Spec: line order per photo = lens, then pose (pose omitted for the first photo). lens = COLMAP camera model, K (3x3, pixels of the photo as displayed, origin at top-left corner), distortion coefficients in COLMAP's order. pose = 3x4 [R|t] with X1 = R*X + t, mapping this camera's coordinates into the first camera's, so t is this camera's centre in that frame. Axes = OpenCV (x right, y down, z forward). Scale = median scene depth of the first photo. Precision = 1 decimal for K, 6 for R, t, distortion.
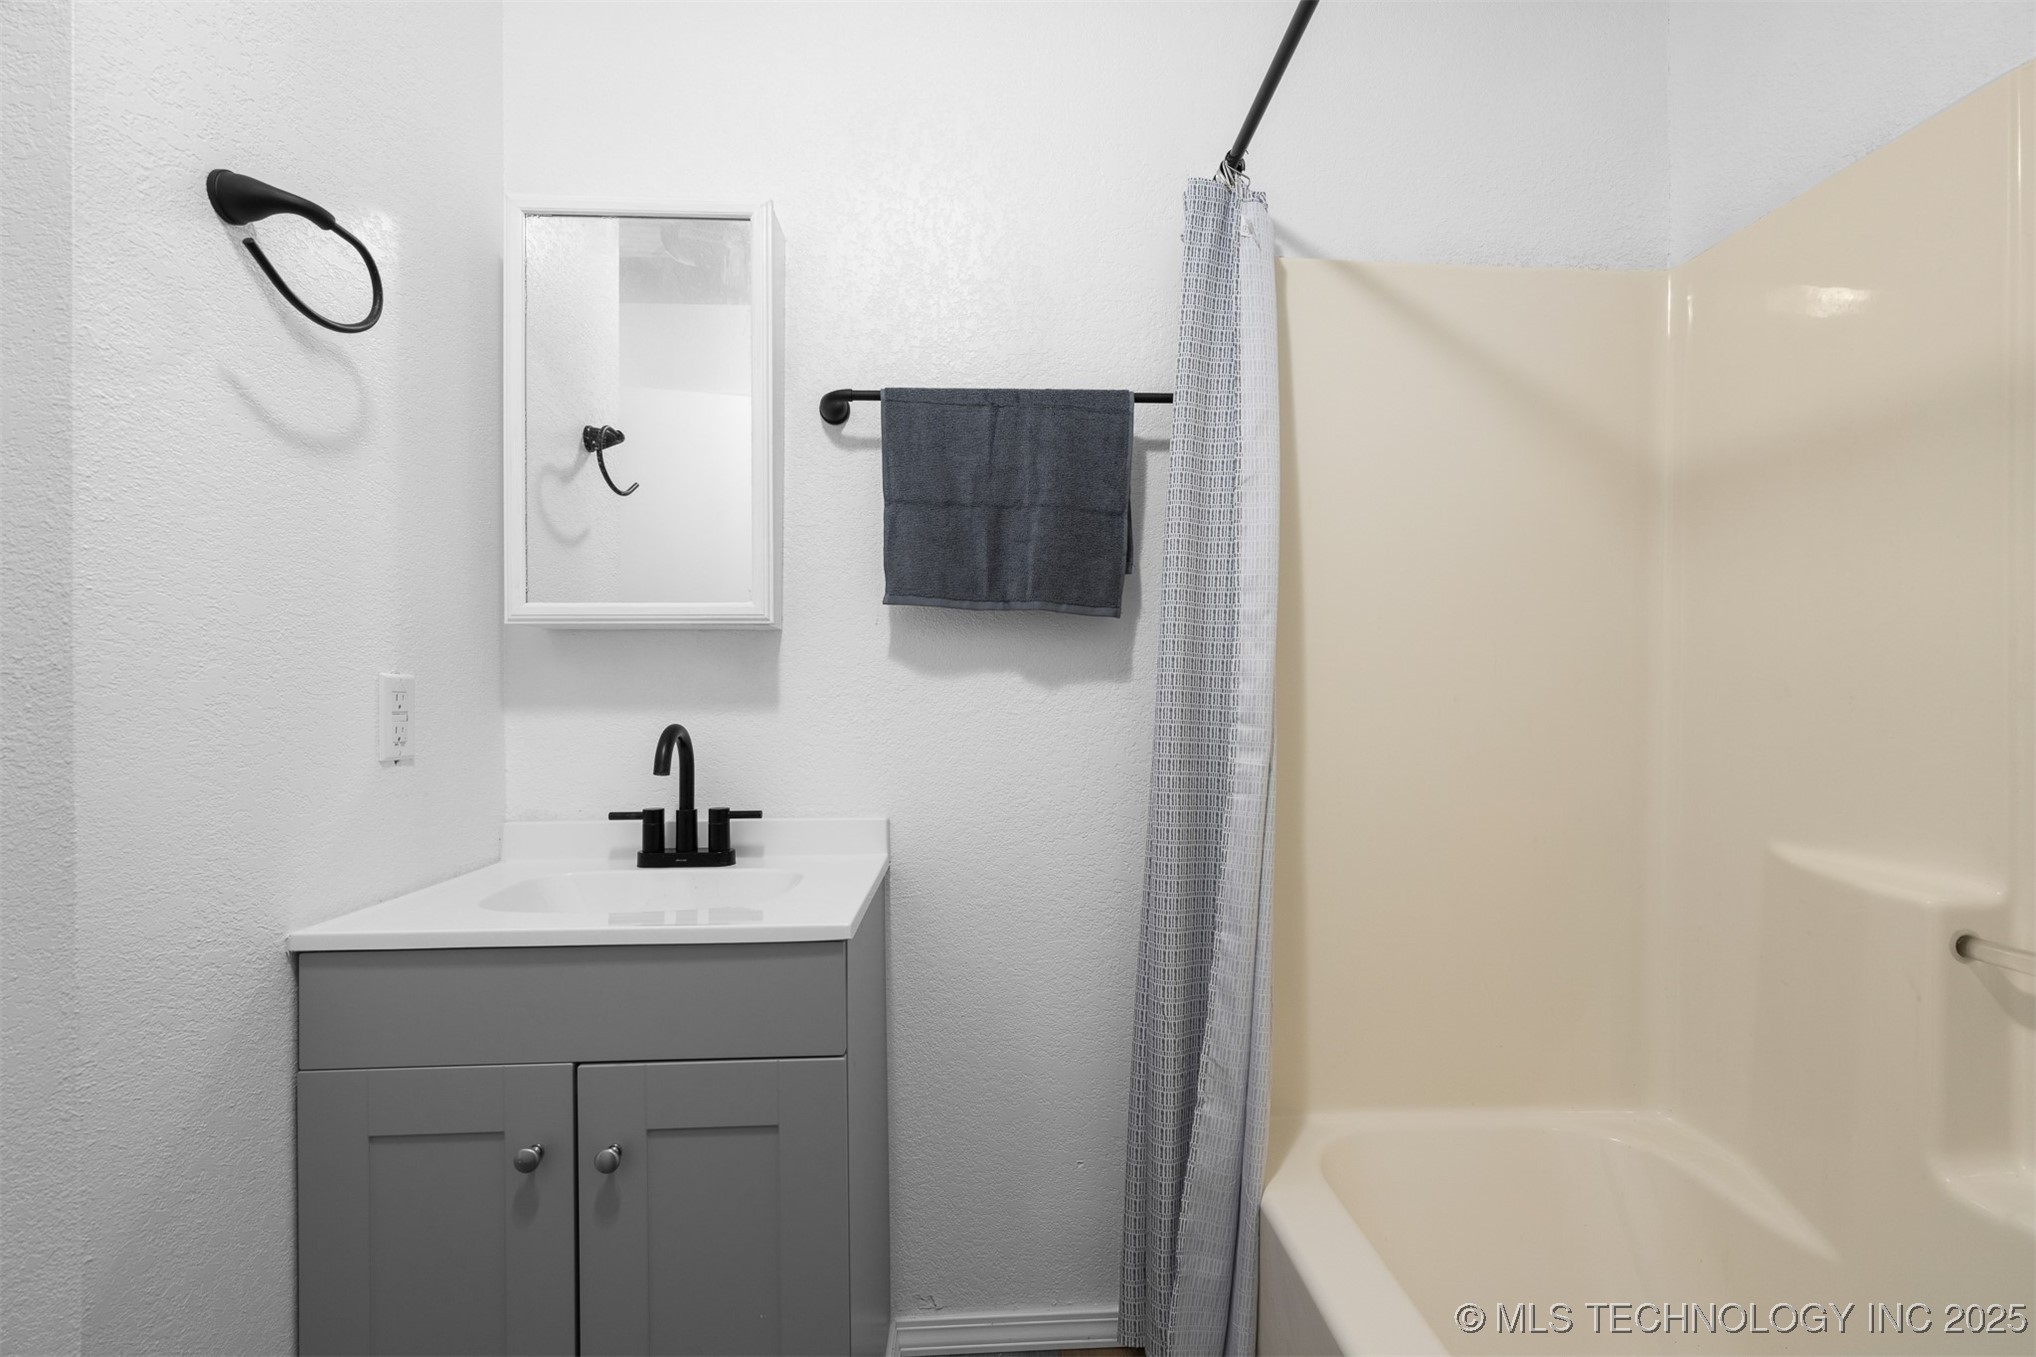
lens RADIAL K [[916.7, 0, 1020.1], [0, 916.7, 680.2], [0, 0, 1]] dist [-0.003639, -0.000513]
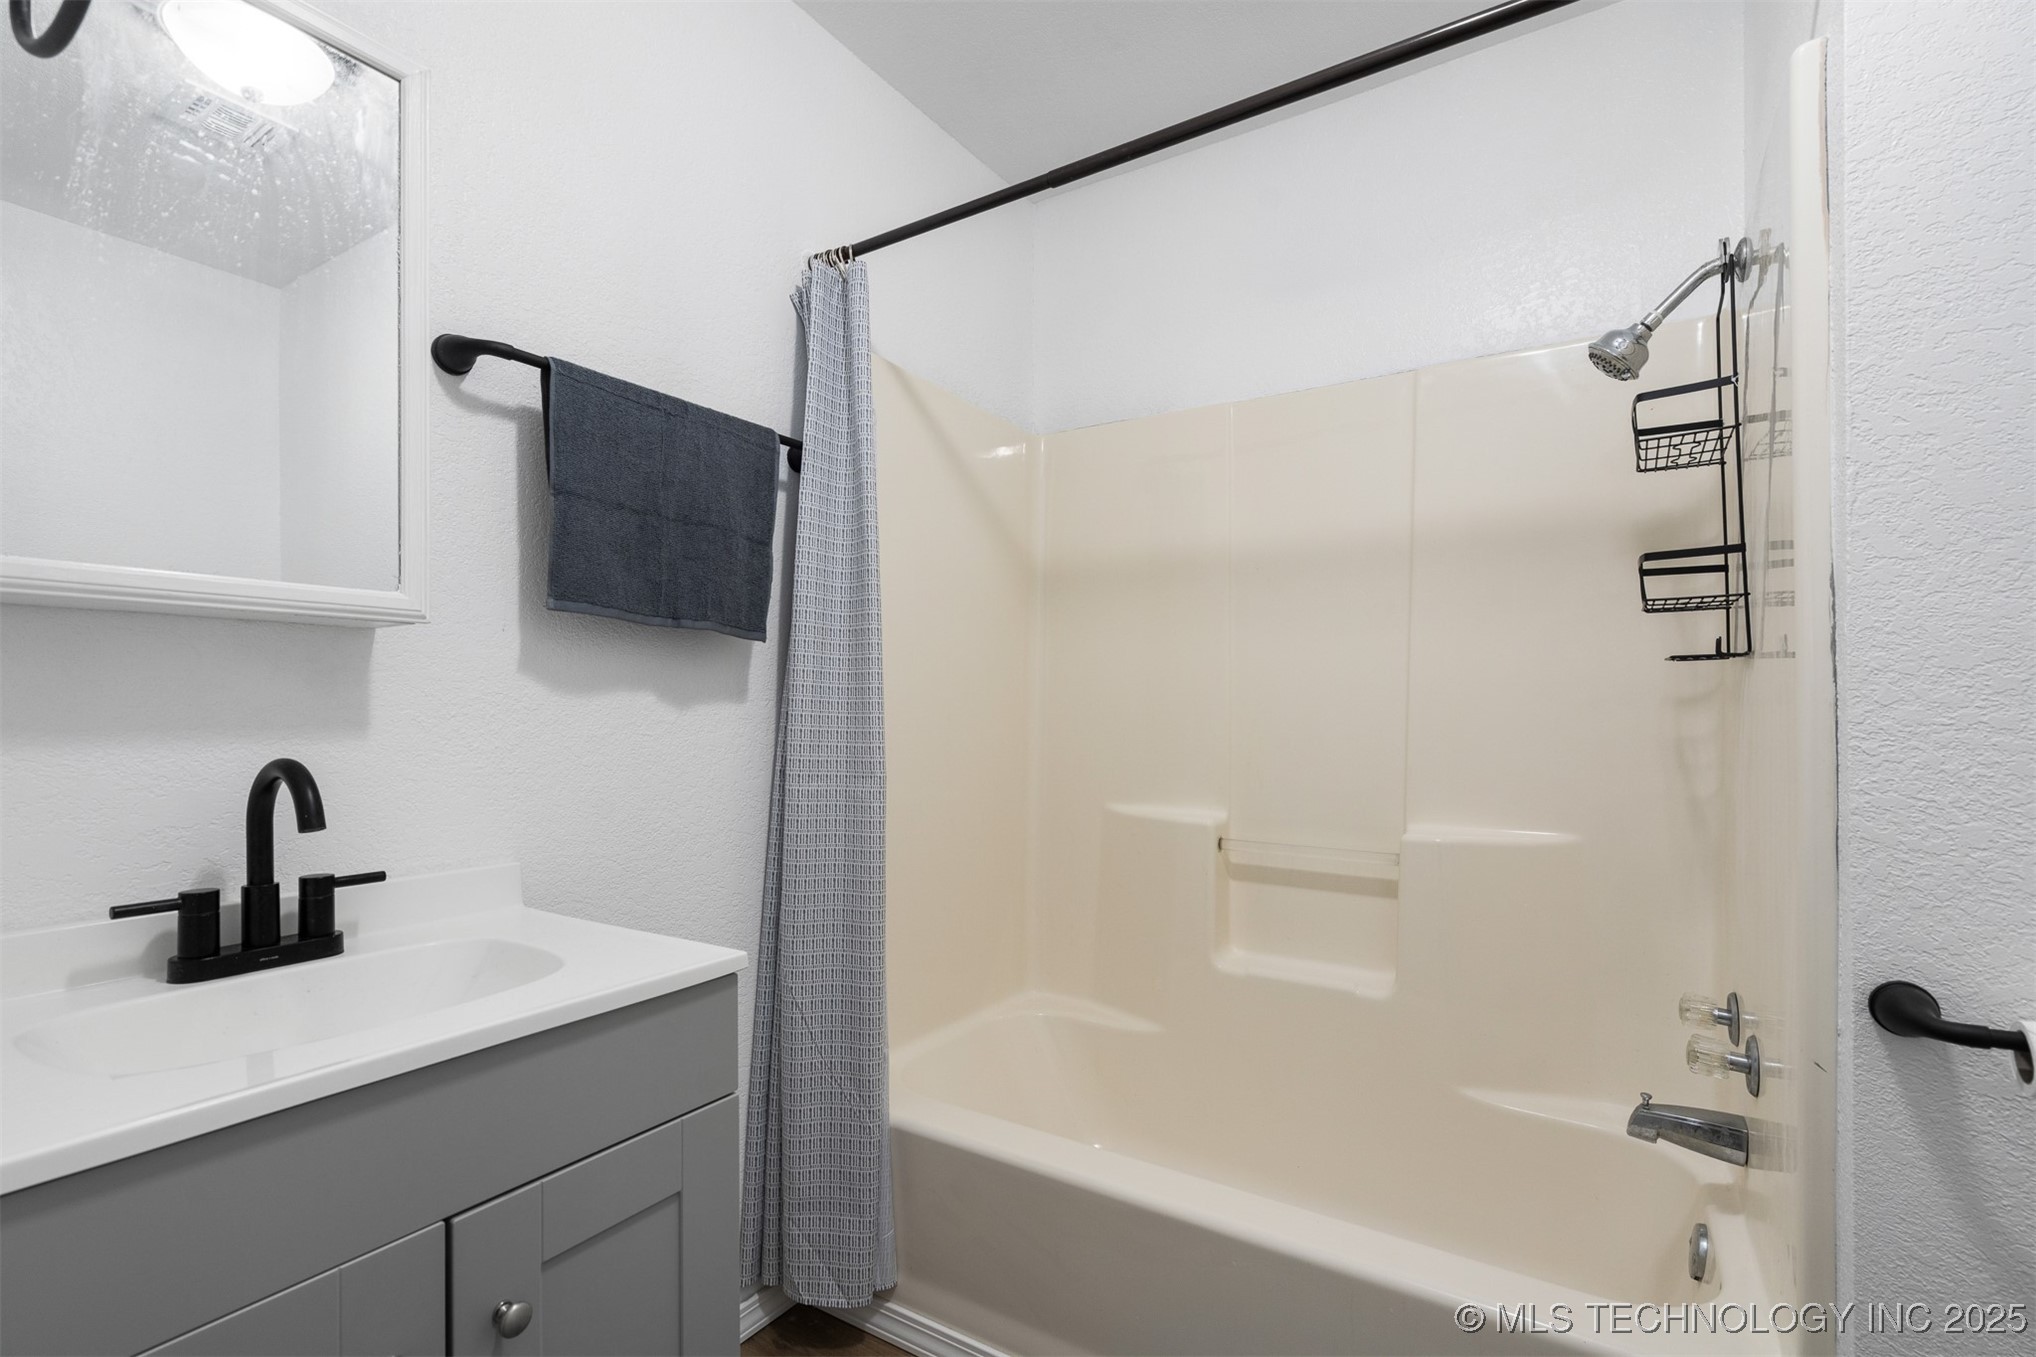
lens RADIAL K [[916.7, 0, 1021.7], [0, 916.7, 698.1], [0, 0, 1]] dist [-0.003639, -0.000513]
pose [[0.585219, 0.013866, 0.810756, -0.579152], [-0.013516, 0.999882, -0.007345, -0.000038], [-0.810762, -0.006660, 0.585338, 0.141318]]
